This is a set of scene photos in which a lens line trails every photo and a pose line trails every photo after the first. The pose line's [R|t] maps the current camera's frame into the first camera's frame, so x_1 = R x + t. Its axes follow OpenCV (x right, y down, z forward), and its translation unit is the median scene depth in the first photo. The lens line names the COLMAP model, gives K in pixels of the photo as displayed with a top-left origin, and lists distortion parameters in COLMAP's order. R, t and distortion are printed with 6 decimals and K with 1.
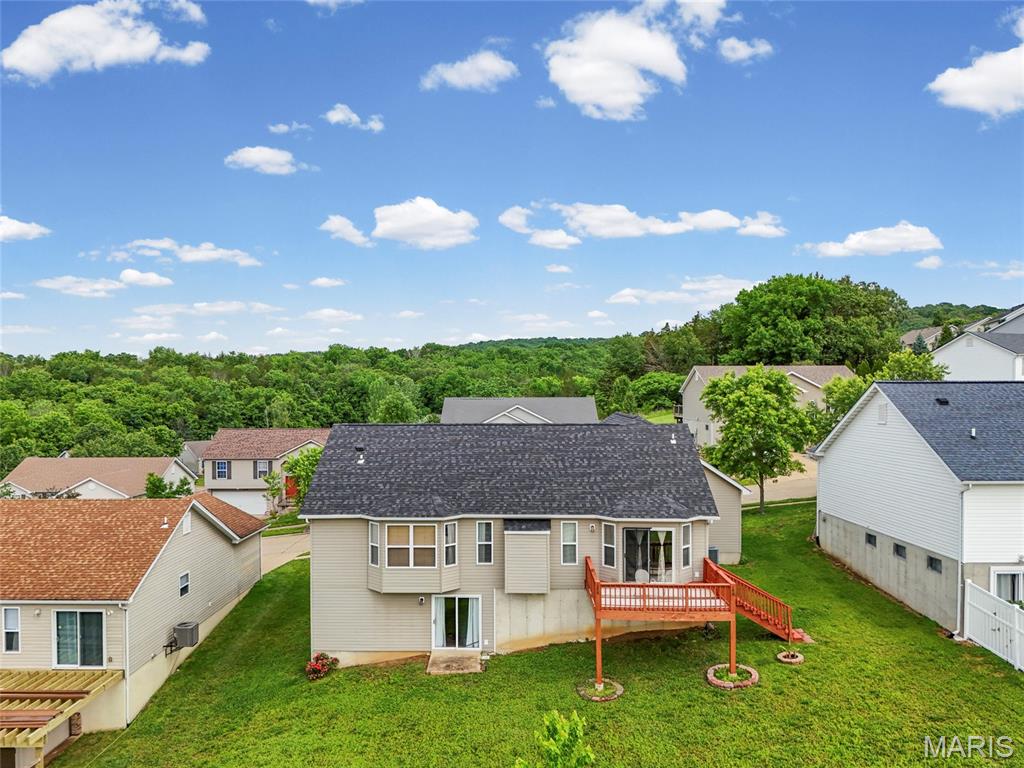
lens RADIAL K [[728.1, 0, 514.8], [0, 728.1, 406.2], [0, 0, 1]] dist [0.064717, -0.045883]
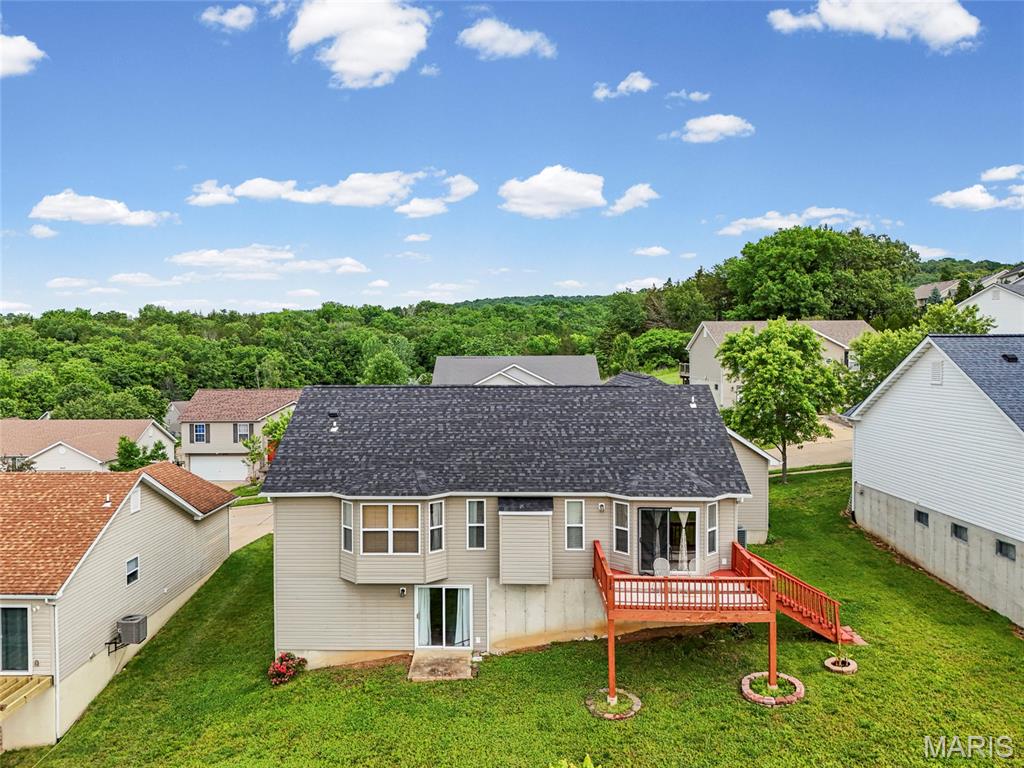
lens RADIAL K [[734.1, 0, 506.4], [0, 734.1, 373.8], [0, 0, 1]] dist [0.064281, -0.049292]
pose [[0.999975, -0.002200, -0.006778, 0.000516], [0.002284, 0.999921, 0.012383, -0.000708], [0.006750, -0.012399, 0.999900, 0.129669]]
